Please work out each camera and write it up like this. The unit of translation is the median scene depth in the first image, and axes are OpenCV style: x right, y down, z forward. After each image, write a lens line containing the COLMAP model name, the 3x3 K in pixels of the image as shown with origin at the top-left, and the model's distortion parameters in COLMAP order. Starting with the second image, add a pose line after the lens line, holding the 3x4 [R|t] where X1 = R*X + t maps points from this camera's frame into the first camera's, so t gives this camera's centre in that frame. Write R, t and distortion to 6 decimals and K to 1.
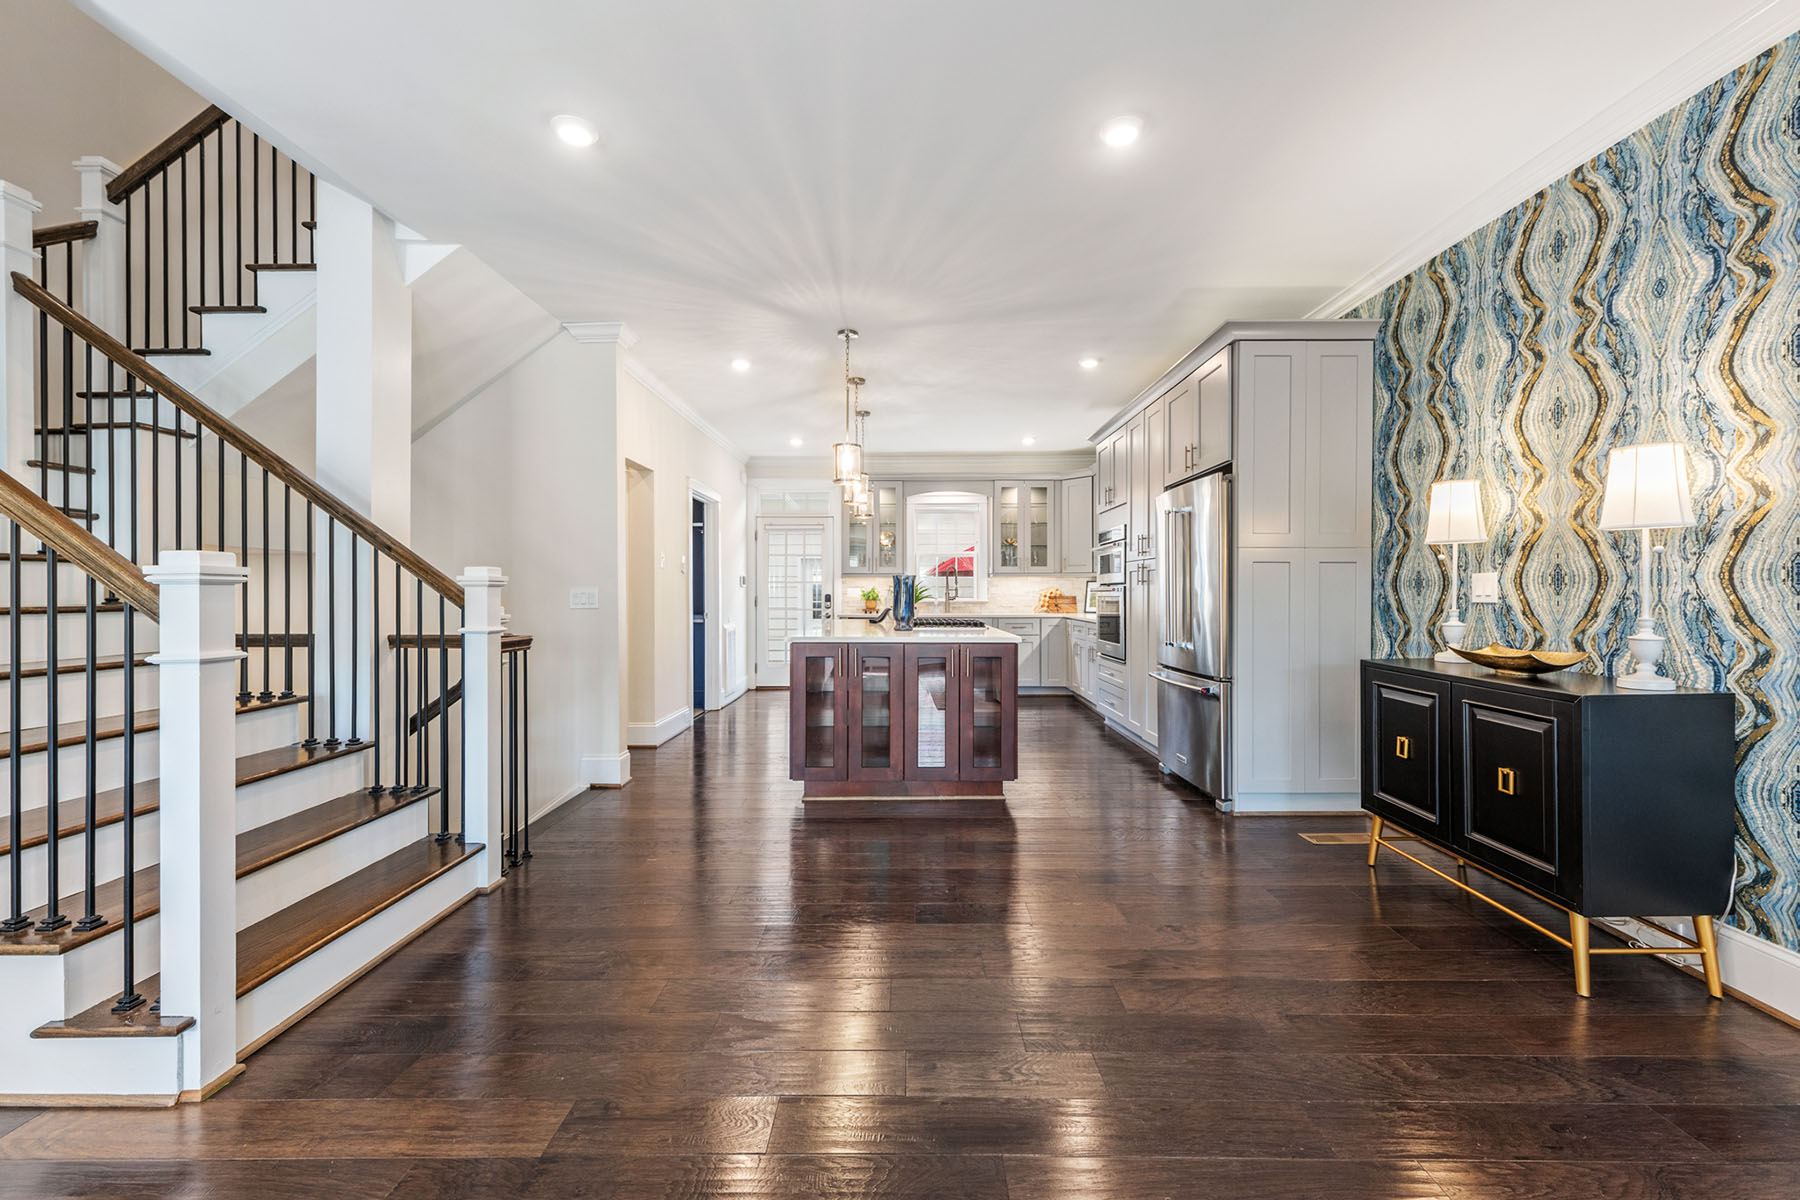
lens RADIAL K [[698.2, 0, 894.7], [0, 698.2, 597.3], [0, 0, 1]] dist [0.011498, -0.003174]
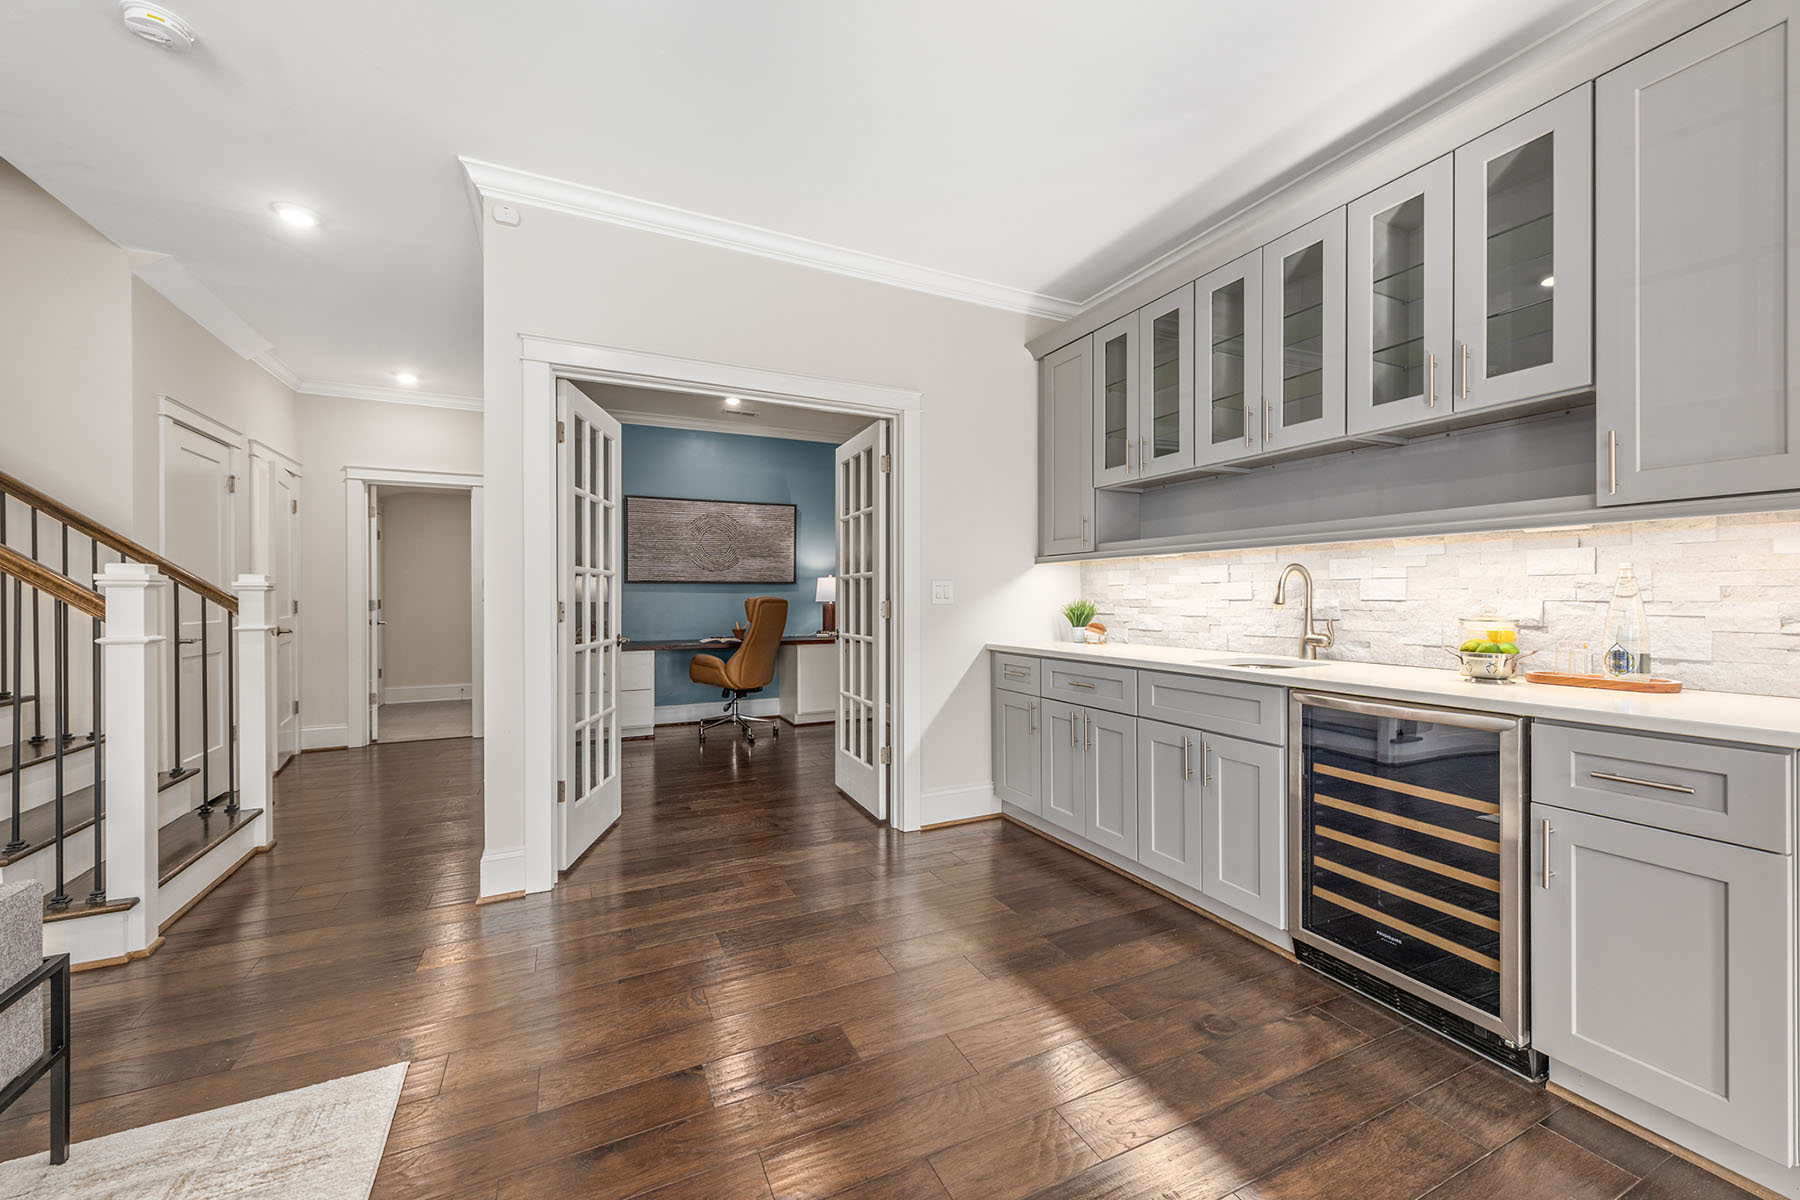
lens RADIAL K [[698.2, 0, 906.5], [0, 698.2, 600.4], [0, 0, 1]] dist [0.011498, -0.003174]
pose [[0.882915, -0.006405, 0.469489, -0.166875], [0.009779, 0.999941, -0.004750, 0.015057], [-0.469431, 0.008785, 0.882925, -0.534137]]
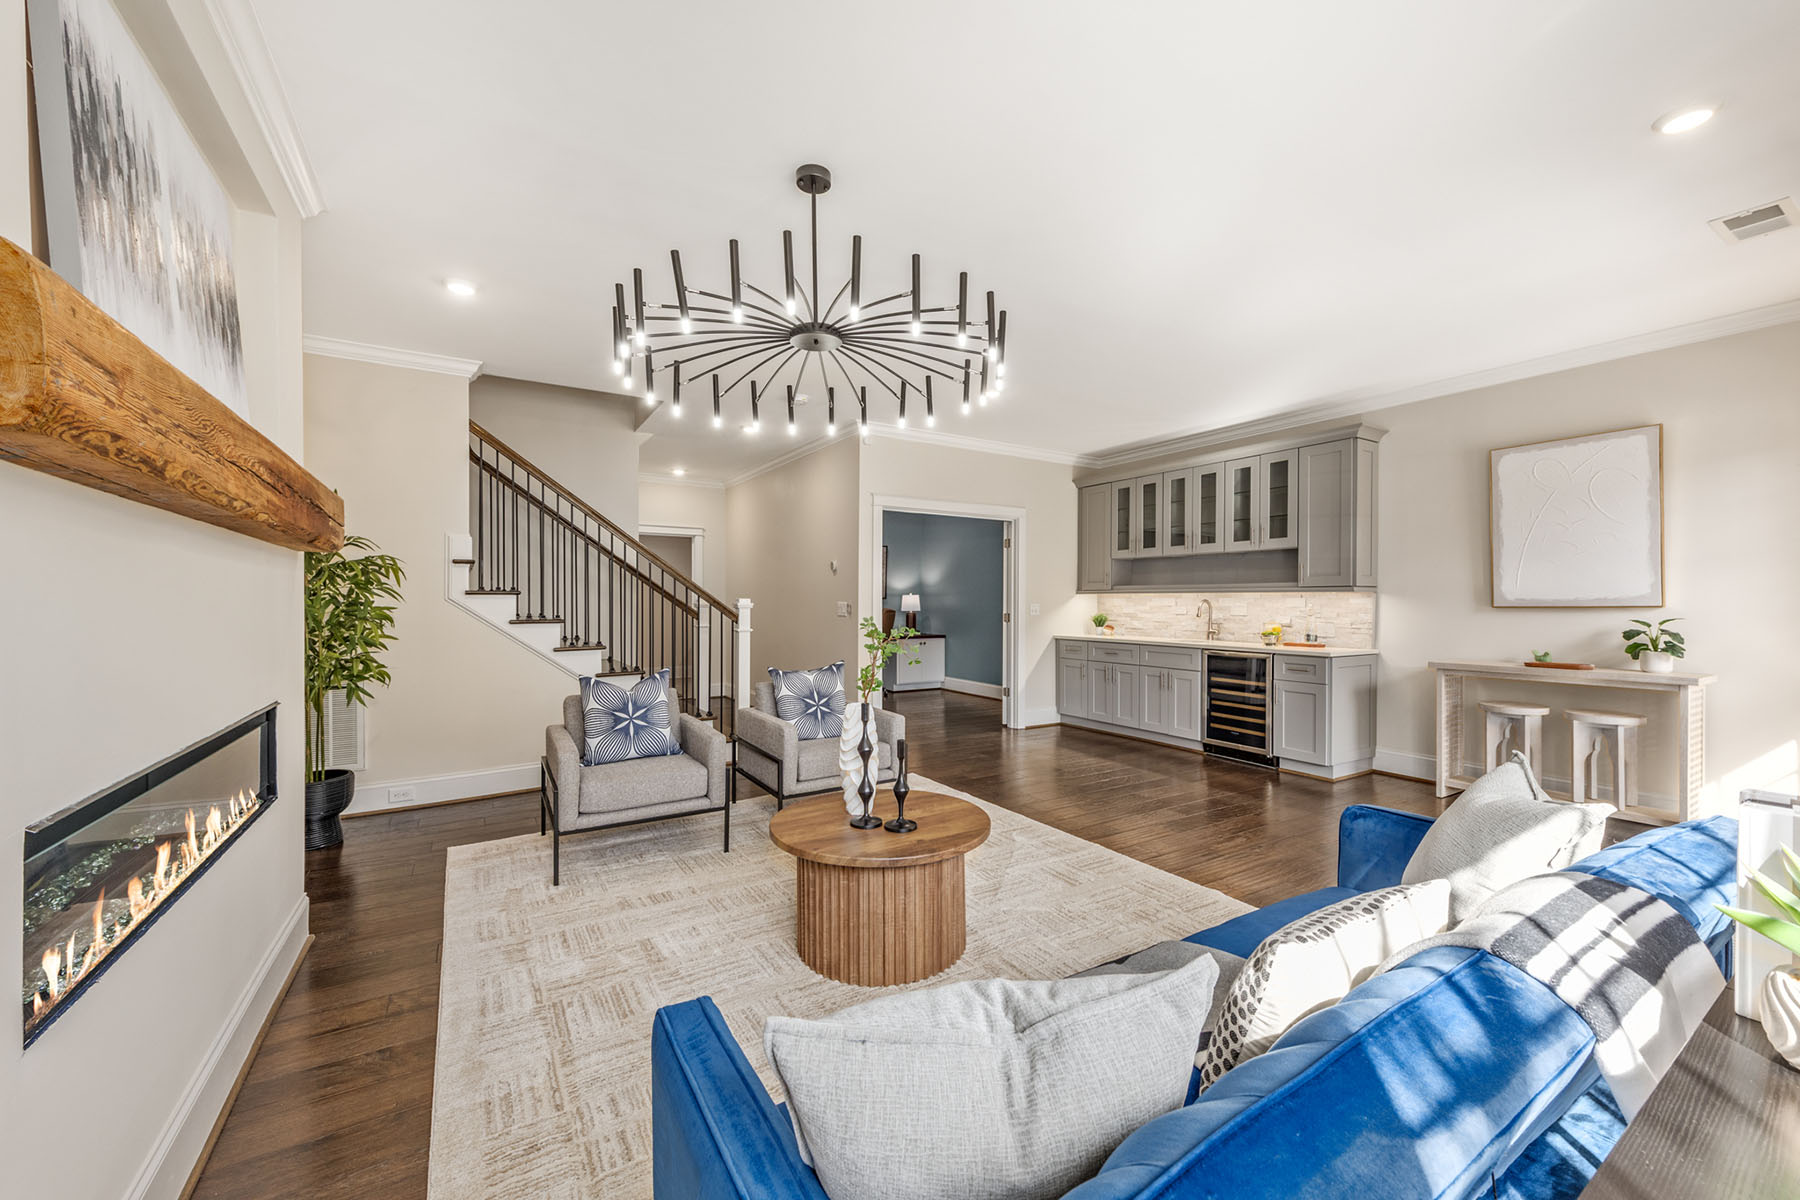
lens RADIAL K [[698.2, 0, 899.3], [0, 698.2, 603.2], [0, 0, 1]] dist [0.011498, -0.003174]
pose [[0.835902, 0.000157, 0.548878, -1.248442], [0.004089, 0.999970, -0.006514, -0.010101], [-0.548863, 0.007689, 0.835877, -1.242533]]
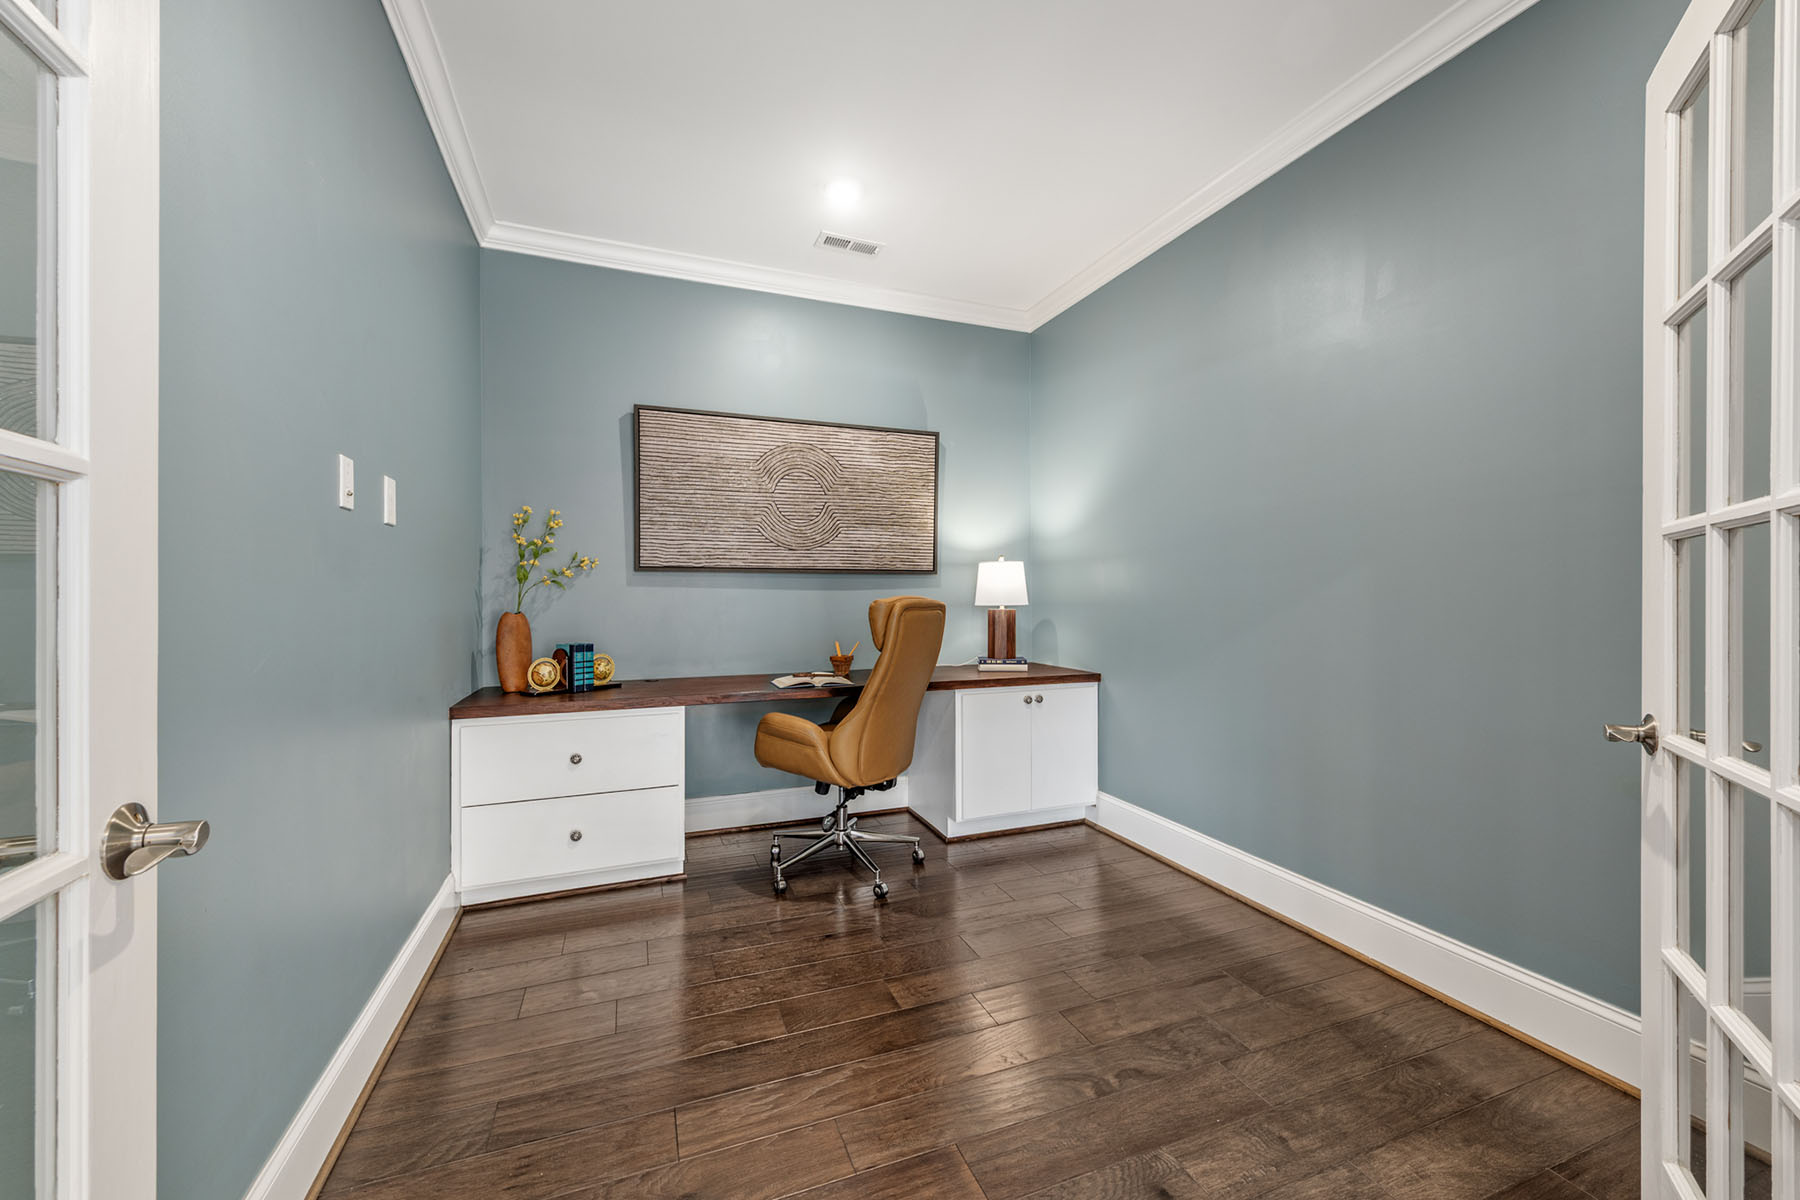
lens RADIAL K [[698.2, 0, 914.7], [0, 698.2, 603.4], [0, 0, 1]] dist [0.011498, -0.003174]
pose [[0.910508, -0.005244, 0.413459, 0.018824], [0.005353, 0.999985, 0.000895, -0.000290], [-0.413457, 0.001399, 0.910523, 0.513441]]
